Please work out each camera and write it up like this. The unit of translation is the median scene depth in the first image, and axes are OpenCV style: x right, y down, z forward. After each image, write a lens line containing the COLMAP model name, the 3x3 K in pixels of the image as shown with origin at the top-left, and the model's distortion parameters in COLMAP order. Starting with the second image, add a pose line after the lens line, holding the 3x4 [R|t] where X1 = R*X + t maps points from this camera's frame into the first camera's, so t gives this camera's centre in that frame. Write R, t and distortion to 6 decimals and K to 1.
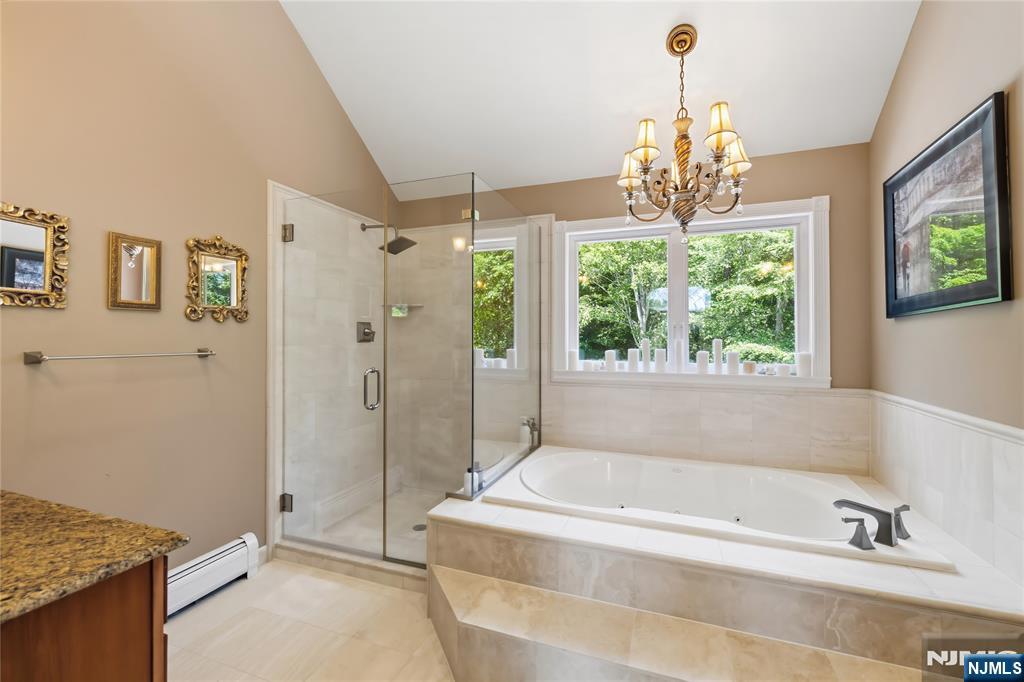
lens RADIAL K [[440.1, 0, 510.9], [0, 440.1, 335.2], [0, 0, 1]] dist [-0.005014, -0.000074]
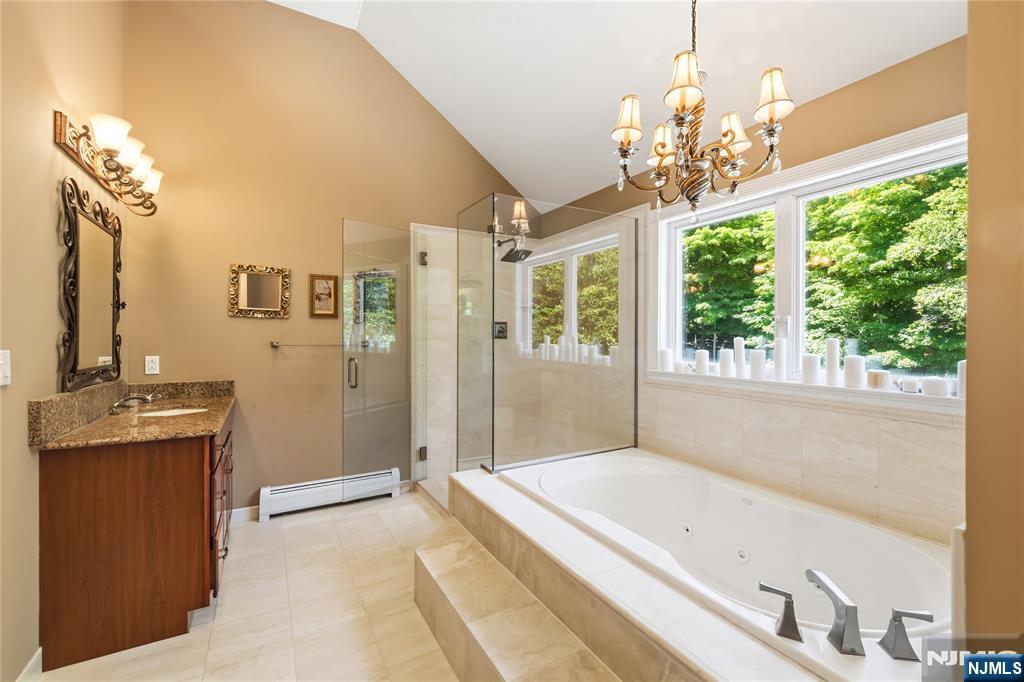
lens RADIAL K [[440.1, 0, 507.0], [0, 440.1, 338.4], [0, 0, 1]] dist [-0.005014, -0.000074]
pose [[0.763610, 0.007643, -0.645633, 0.649984], [0.000437, 0.999924, 0.012355, 0.000823], [0.645678, -0.009717, 0.763548, 0.126709]]
